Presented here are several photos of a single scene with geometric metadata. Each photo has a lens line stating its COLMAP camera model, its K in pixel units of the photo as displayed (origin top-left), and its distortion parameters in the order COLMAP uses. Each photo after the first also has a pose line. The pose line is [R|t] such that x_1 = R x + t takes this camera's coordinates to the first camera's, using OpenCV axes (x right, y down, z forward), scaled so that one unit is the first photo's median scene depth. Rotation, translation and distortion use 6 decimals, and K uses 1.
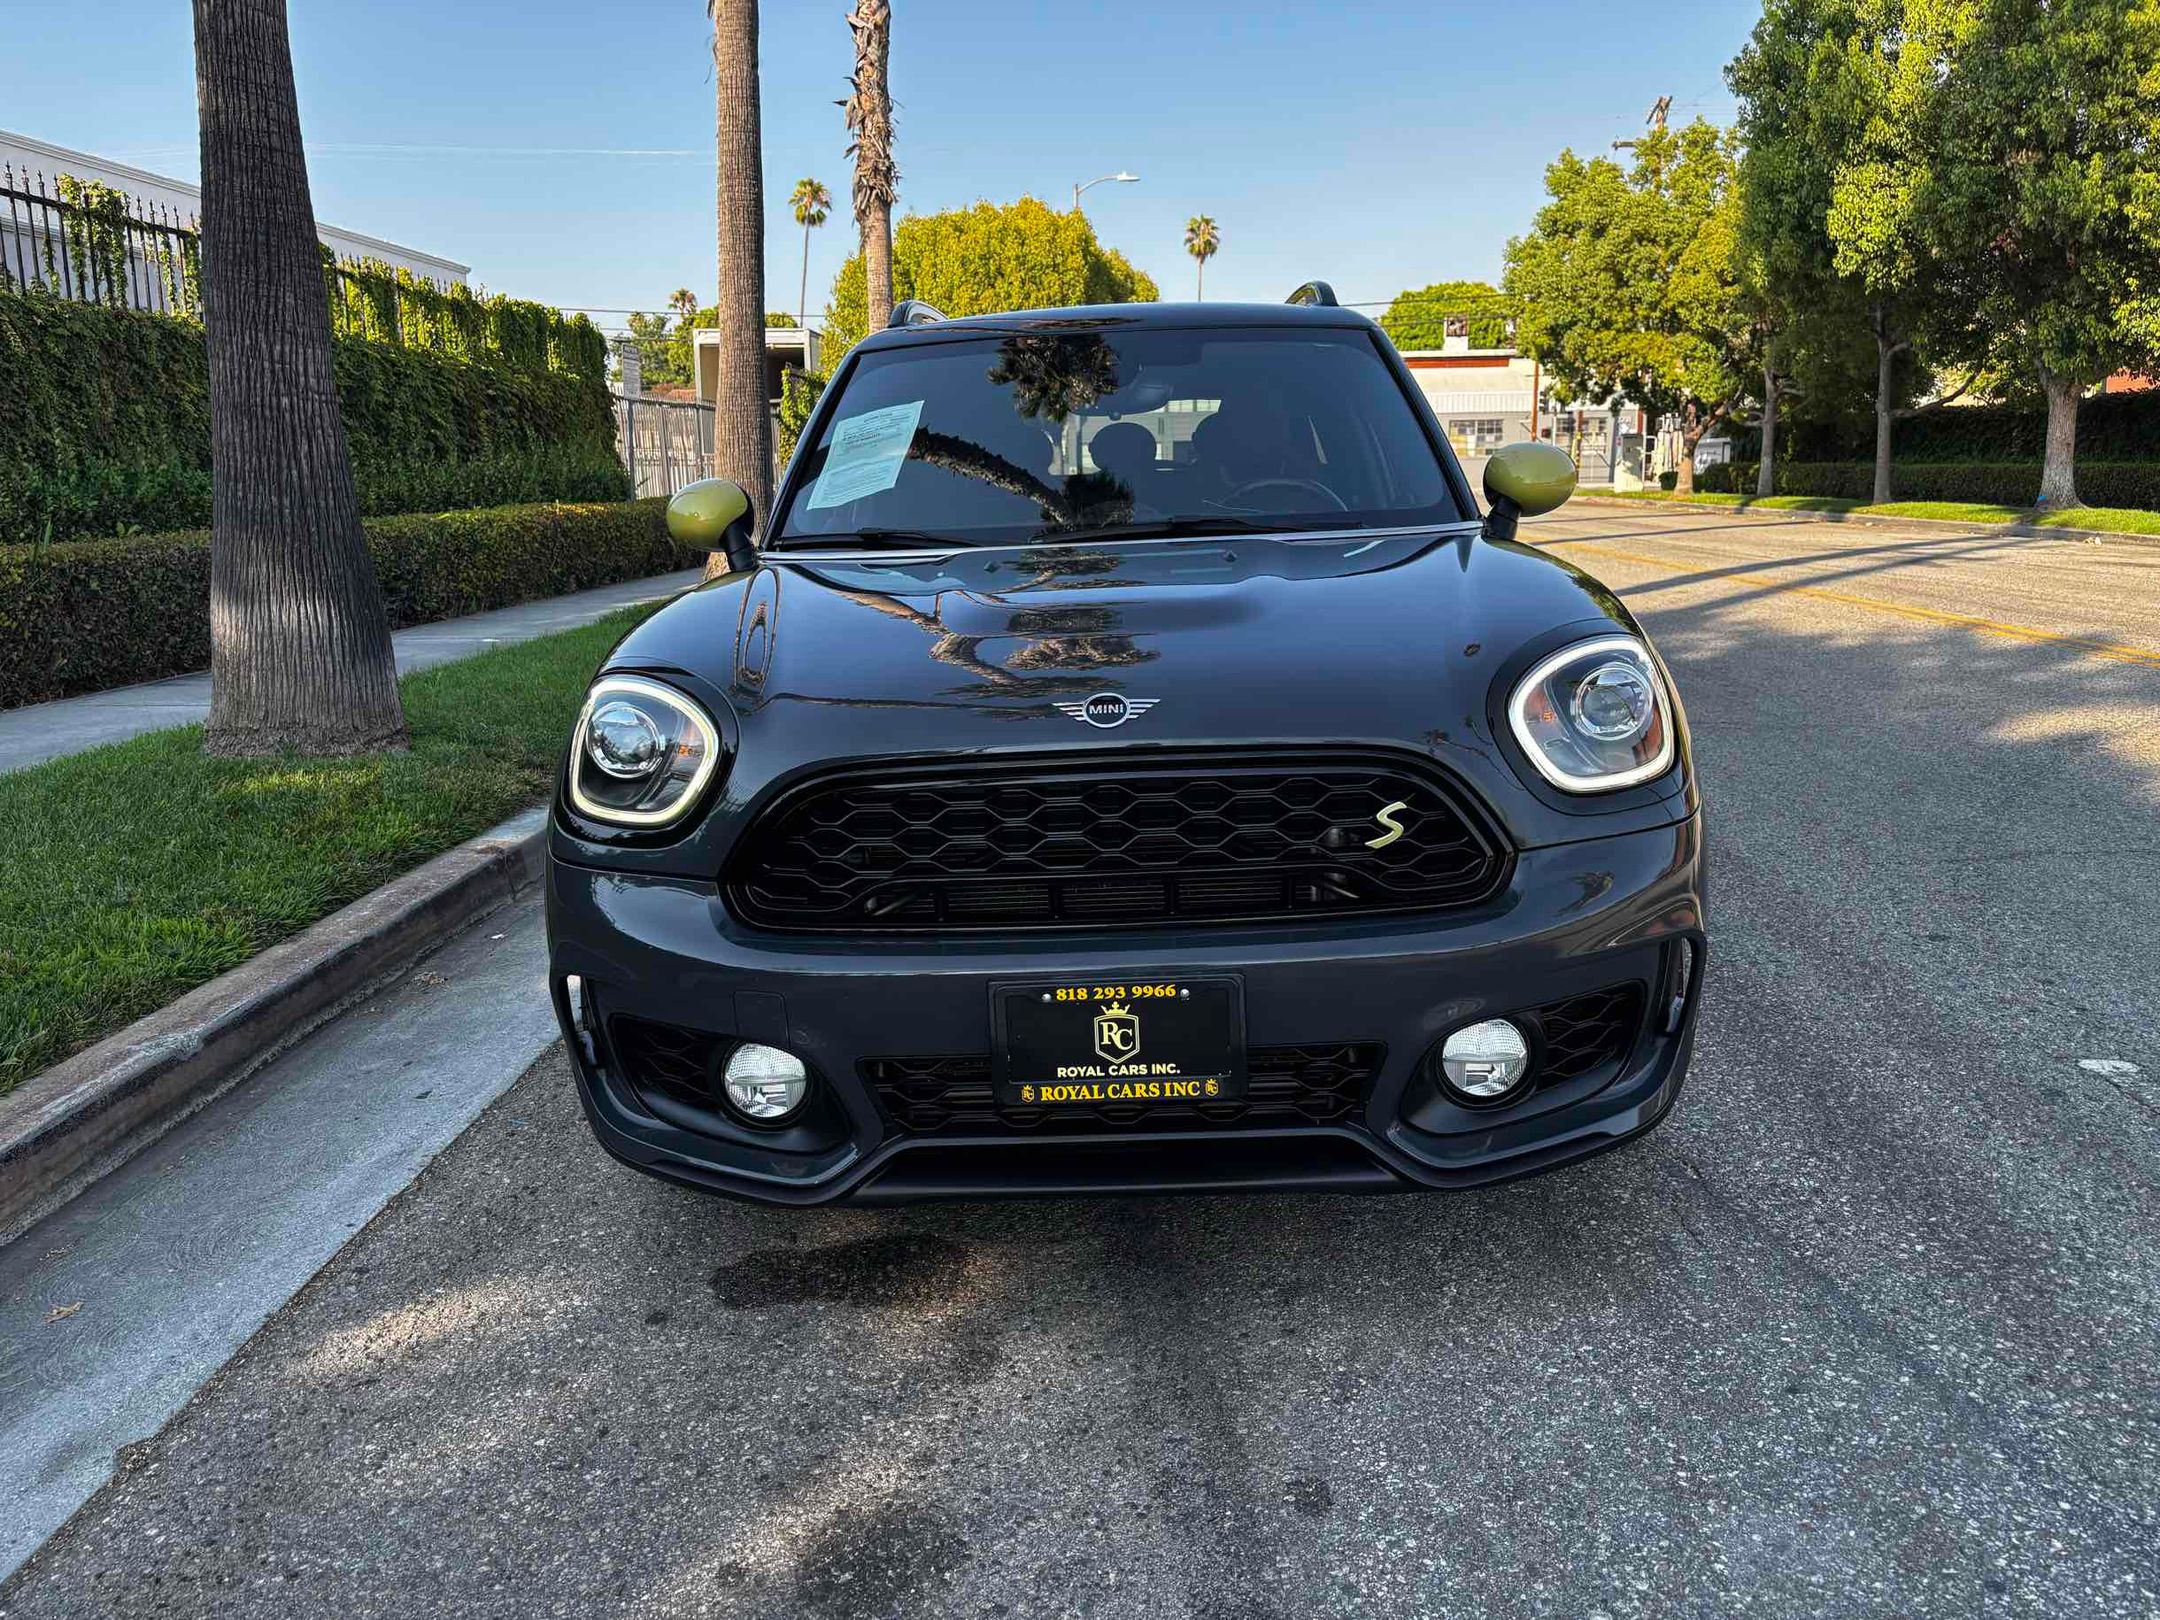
lens RADIAL K [[1643.7, 0, 1094.5], [0, 1643.7, 791.2], [0, 0, 1]] dist [0.035047, -0.032285]
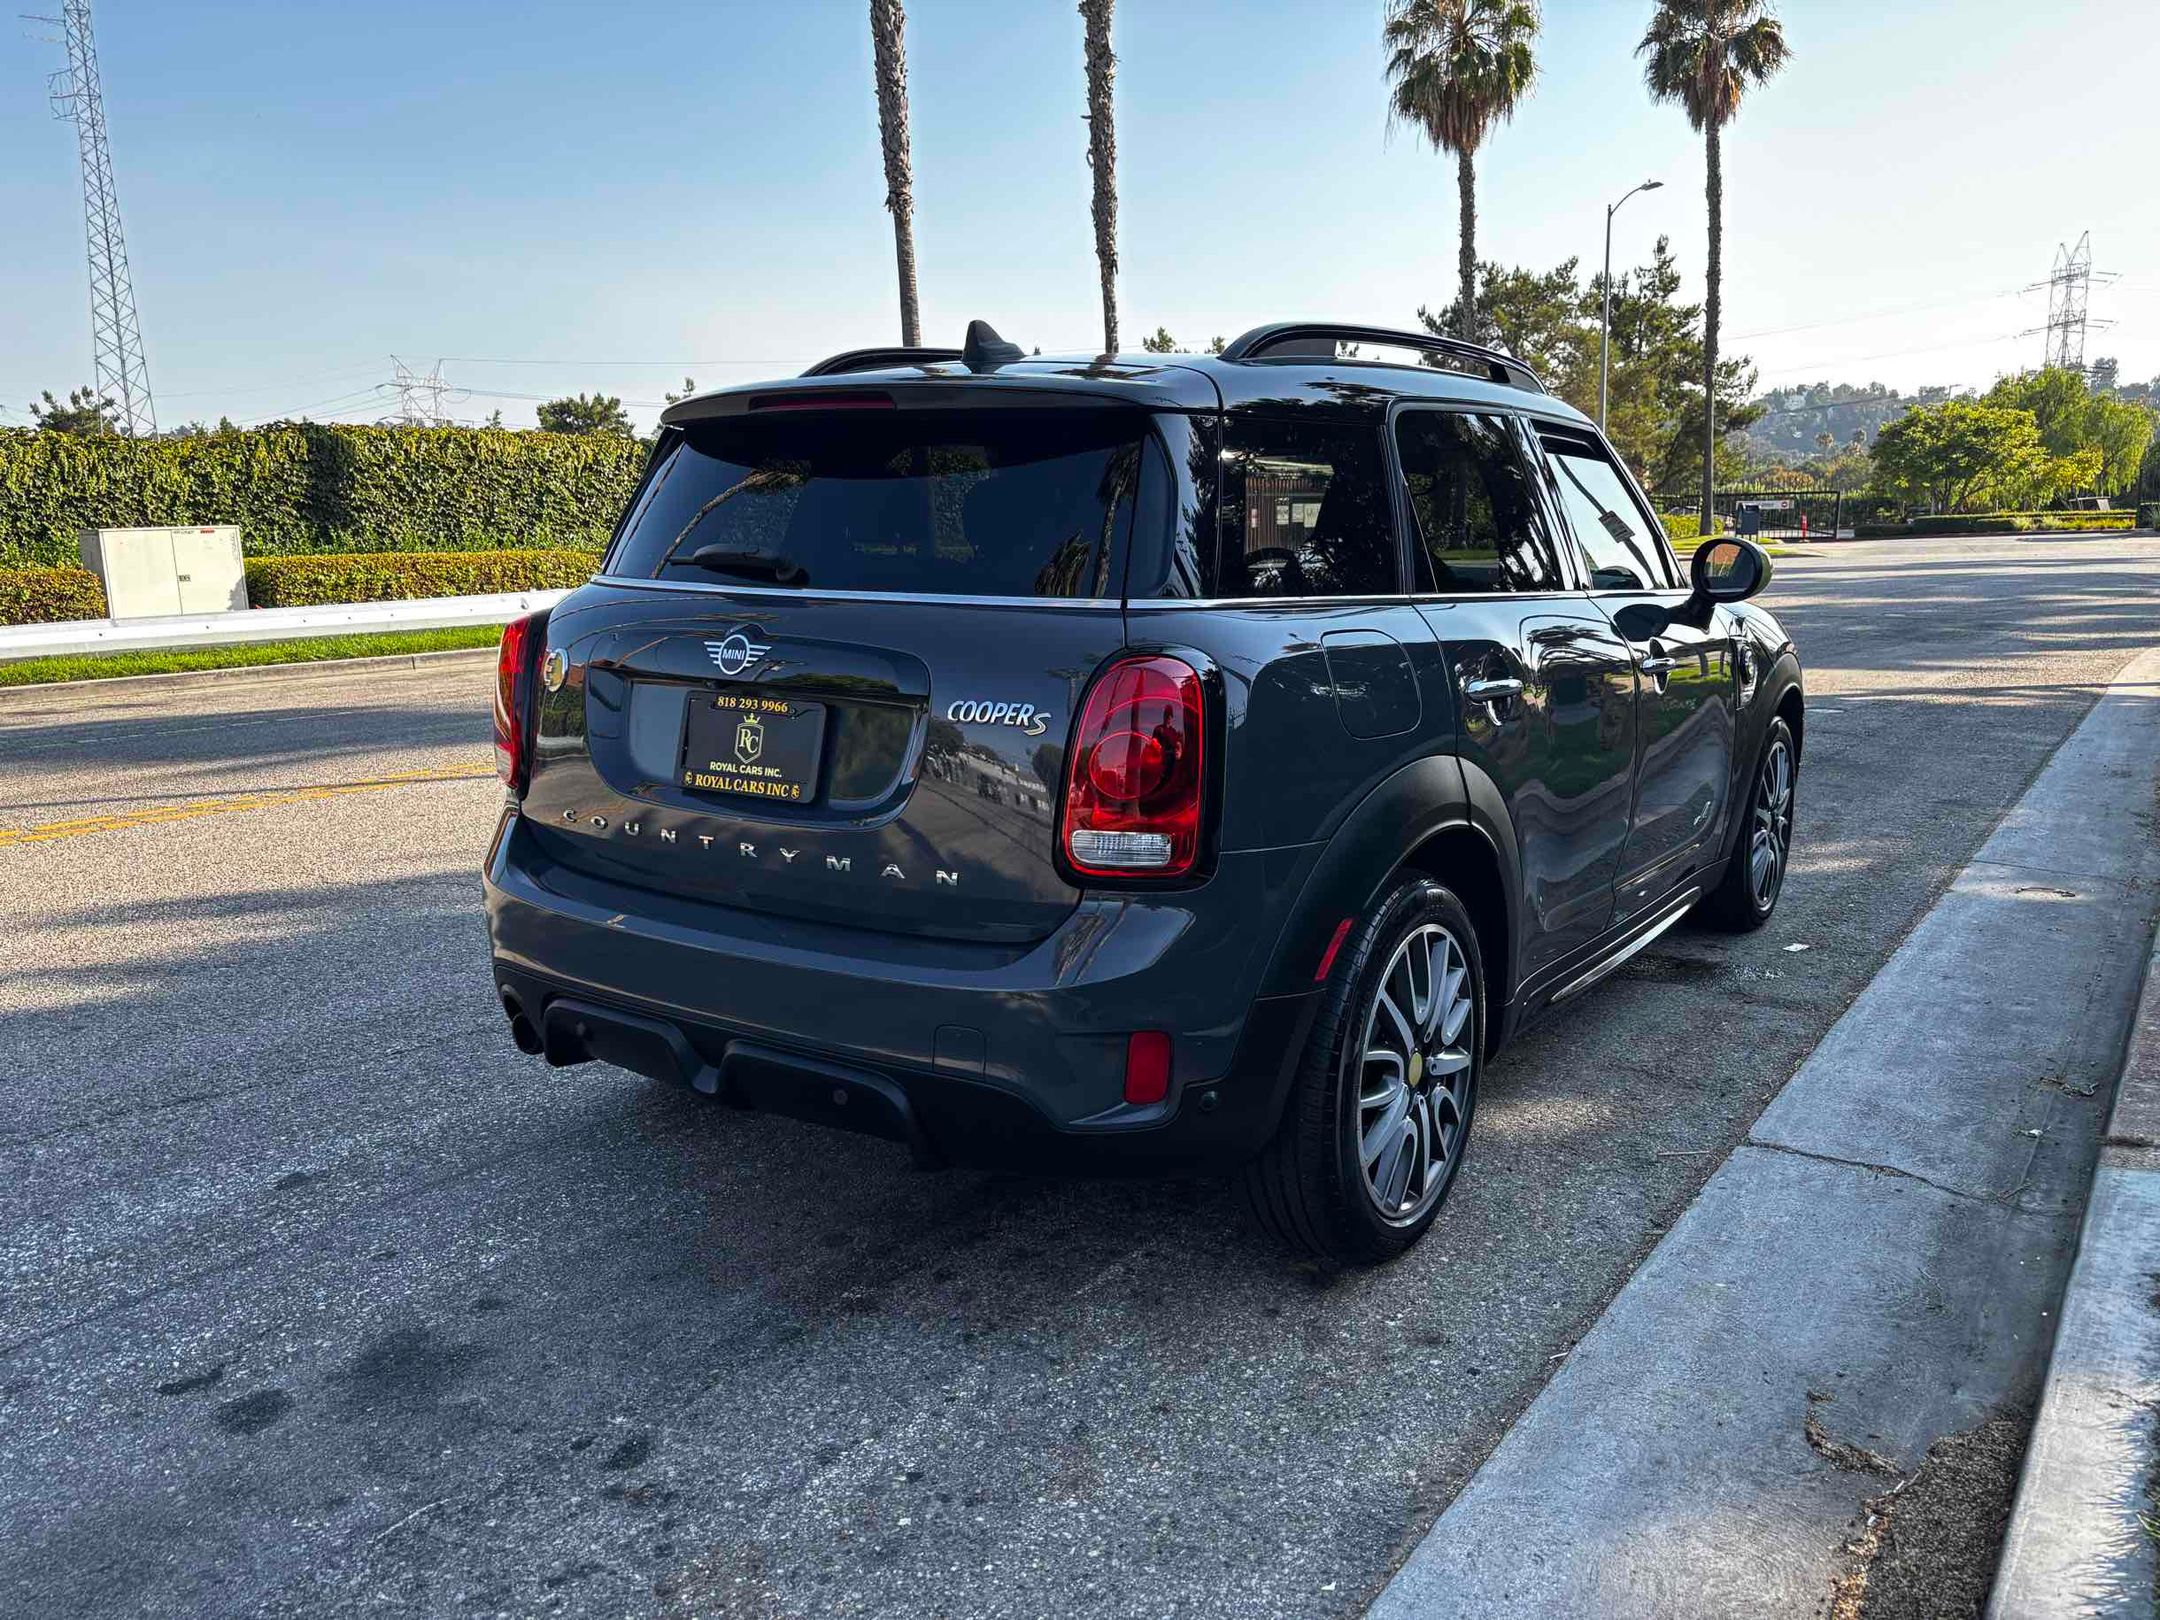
lens RADIAL K [[1635.6, 0, 1098.0], [0, 1635.6, 819.9], [0, 0, 1]] dist [0.059319, -0.072800]
pose [[-0.848063, -0.063688, 0.526054, -0.496025], [0.132967, 0.935411, 0.327607, -0.456450], [-0.512942, 0.347780, -0.784819, 2.269634]]
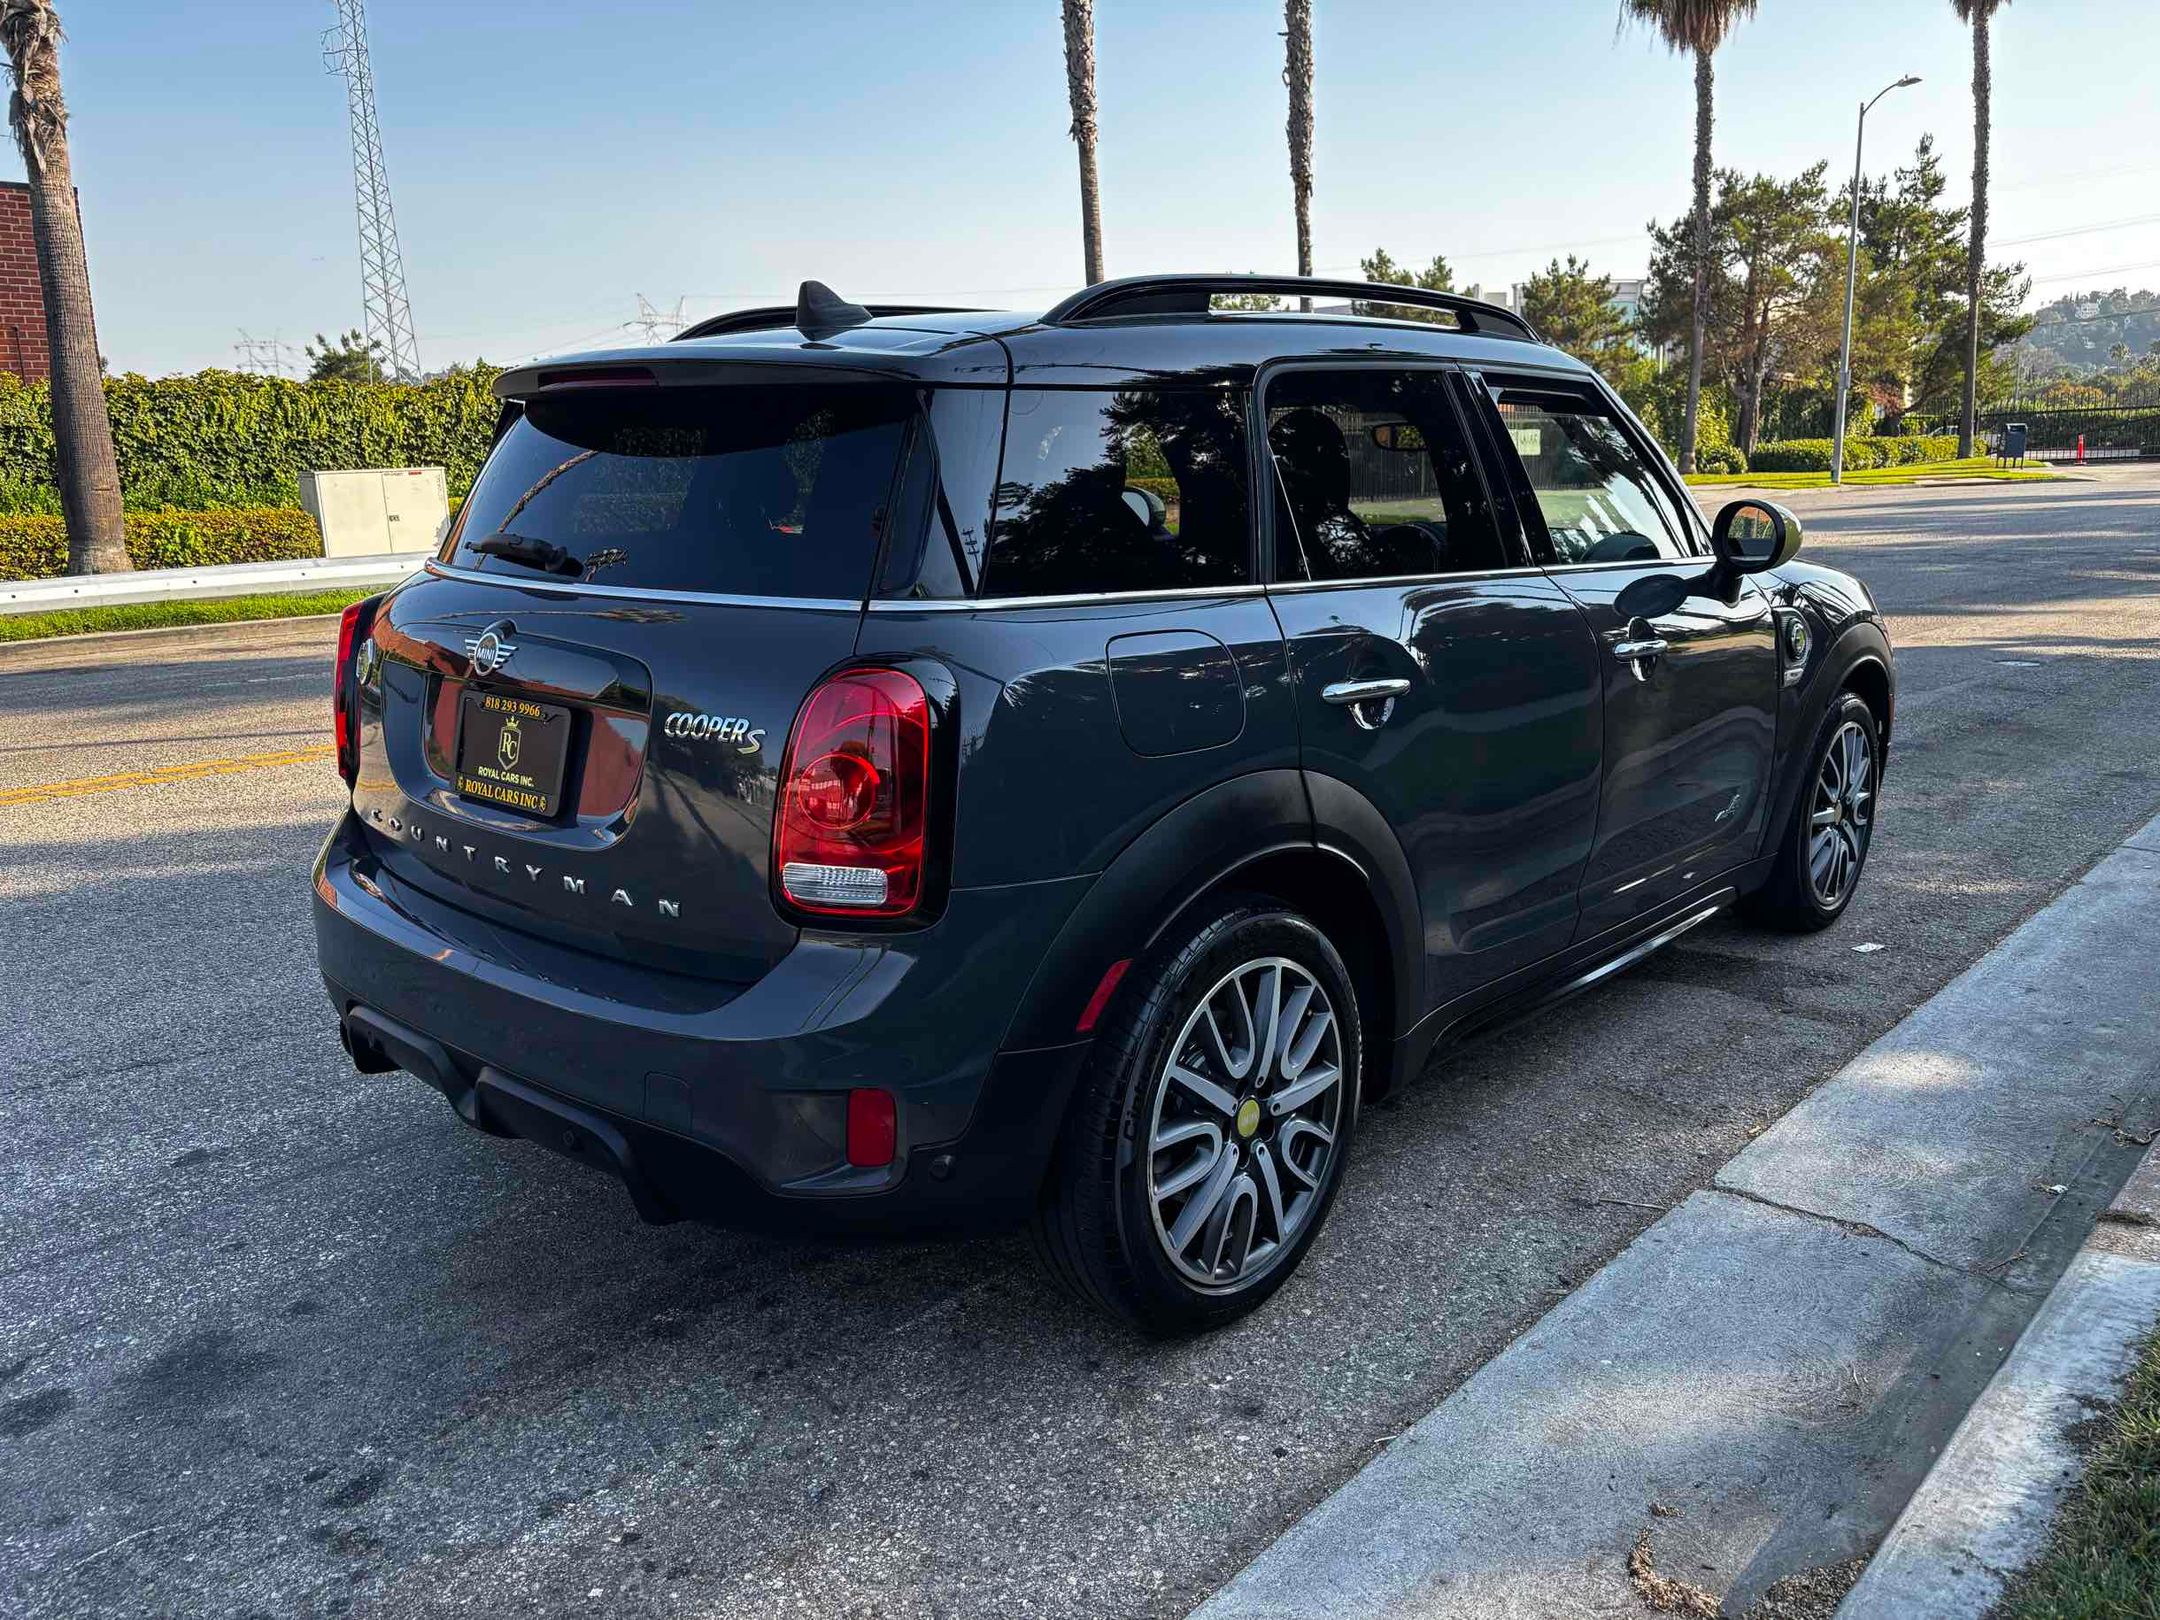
lens RADIAL K [[1634.7, 0, 1103.3], [0, 1634.7, 797.7], [0, 0, 1]] dist [0.068289, -0.080450]
pose [[-0.771251, -0.094182, 0.629525, -0.602864], [0.160751, 0.928117, 0.335794, -0.444193], [-0.615899, 0.360178, -0.700671, 2.113428]]
